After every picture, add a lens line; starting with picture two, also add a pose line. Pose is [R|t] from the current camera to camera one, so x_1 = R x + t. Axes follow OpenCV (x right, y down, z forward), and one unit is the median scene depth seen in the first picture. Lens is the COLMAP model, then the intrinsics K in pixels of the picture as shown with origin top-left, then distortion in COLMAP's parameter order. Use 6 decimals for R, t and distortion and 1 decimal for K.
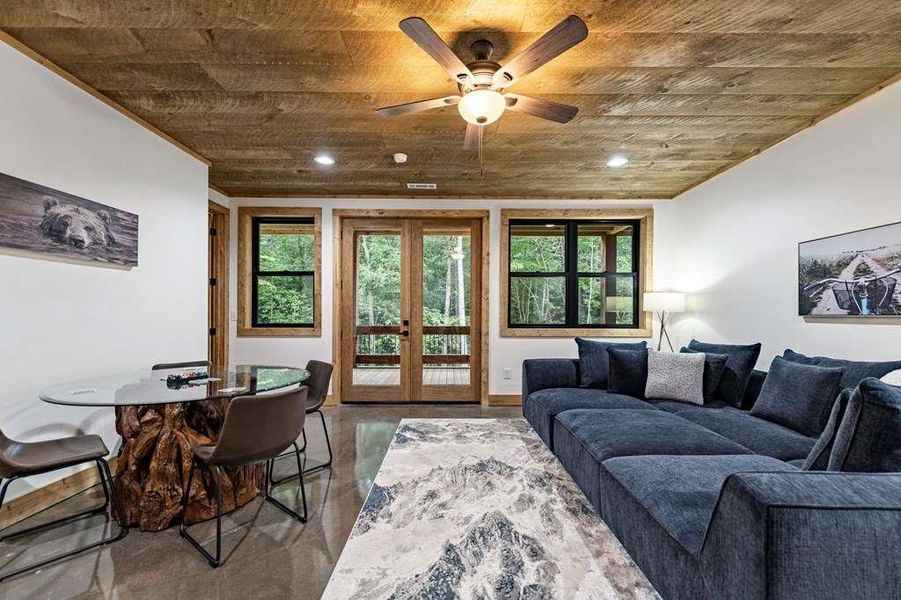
lens RADIAL K [[358.7, 0, 450.5], [0, 358.7, 300.0], [0, 0, 1]] dist [0.004356, -0.000214]
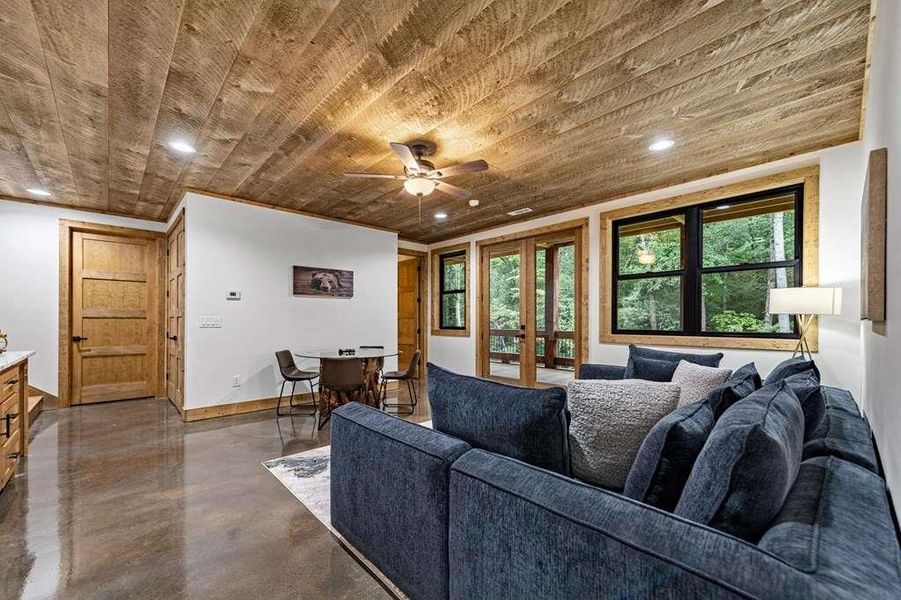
lens RADIAL K [[362.6, 0, 450.5], [0, 362.6, 300.0], [0, 0, 1]] dist [-0.000116, -0.000222]
pose [[0.677349, -0.044826, -0.734294, 0.604946], [0.032626, 0.998990, -0.030890, 0.003294], [0.734938, -0.003034, 0.678128, 0.015644]]
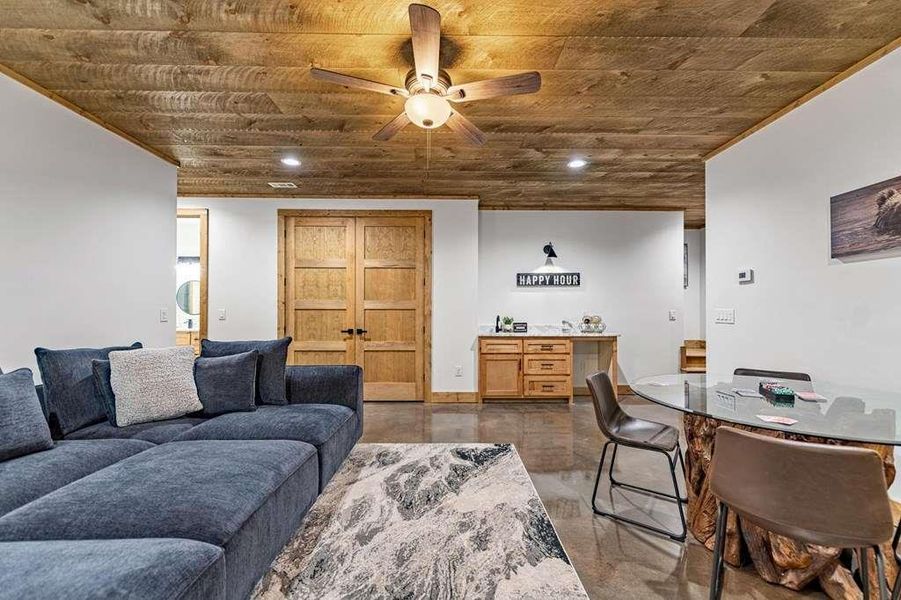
lens RADIAL K [[351.8, 0, 451.1], [0, 351.8, 303.0], [0, 0, 1]] dist [0.002697, 0.000054]
pose [[-0.999970, -0.005812, -0.005140, 0.009953], [-0.005446, 0.997640, -0.068448, 0.036773], [0.005526, -0.068418, -0.997641, 0.912188]]
